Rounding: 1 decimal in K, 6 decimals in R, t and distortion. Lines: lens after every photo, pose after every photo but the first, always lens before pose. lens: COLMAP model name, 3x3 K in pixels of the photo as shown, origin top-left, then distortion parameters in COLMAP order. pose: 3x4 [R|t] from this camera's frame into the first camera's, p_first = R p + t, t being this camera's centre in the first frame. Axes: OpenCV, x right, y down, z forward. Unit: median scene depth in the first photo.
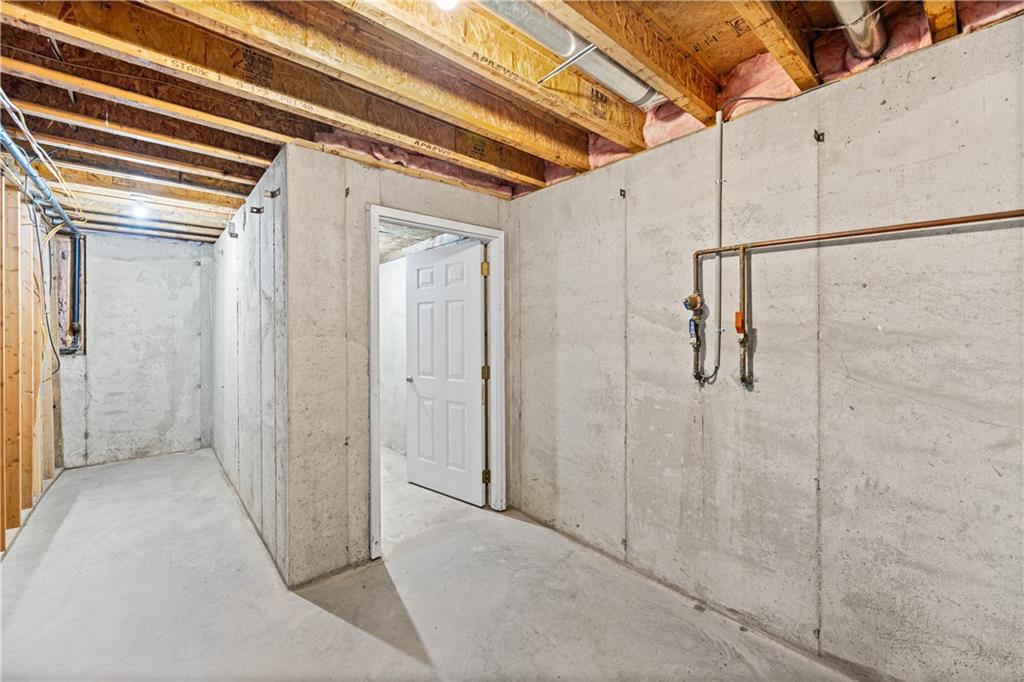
lens RADIAL K [[409.5, 0, 512.0], [0, 409.5, 334.2], [0, 0, 1]] dist [0.001721, 0.000417]
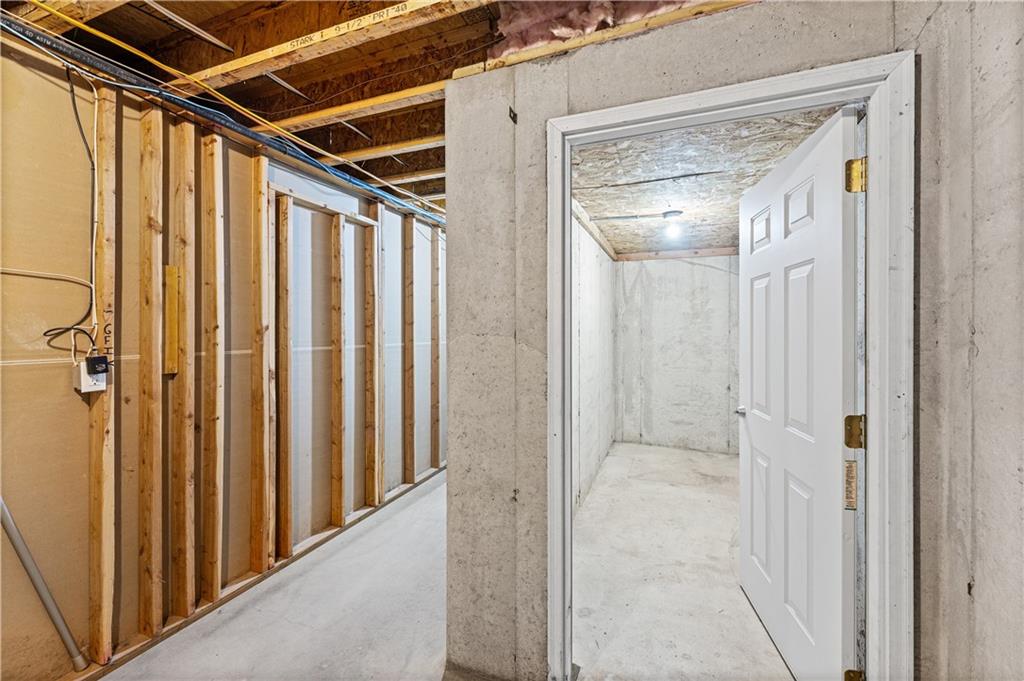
lens RADIAL K [[409.5, 0, 515.1], [0, 409.5, 332.0], [0, 0, 1]] dist [0.001721, 0.000417]
pose [[0.473504, 0.010023, -0.880735, 0.173906], [-0.008462, 0.999941, 0.006831, -0.006179], [0.880751, 0.004218, 0.473560, 0.681389]]
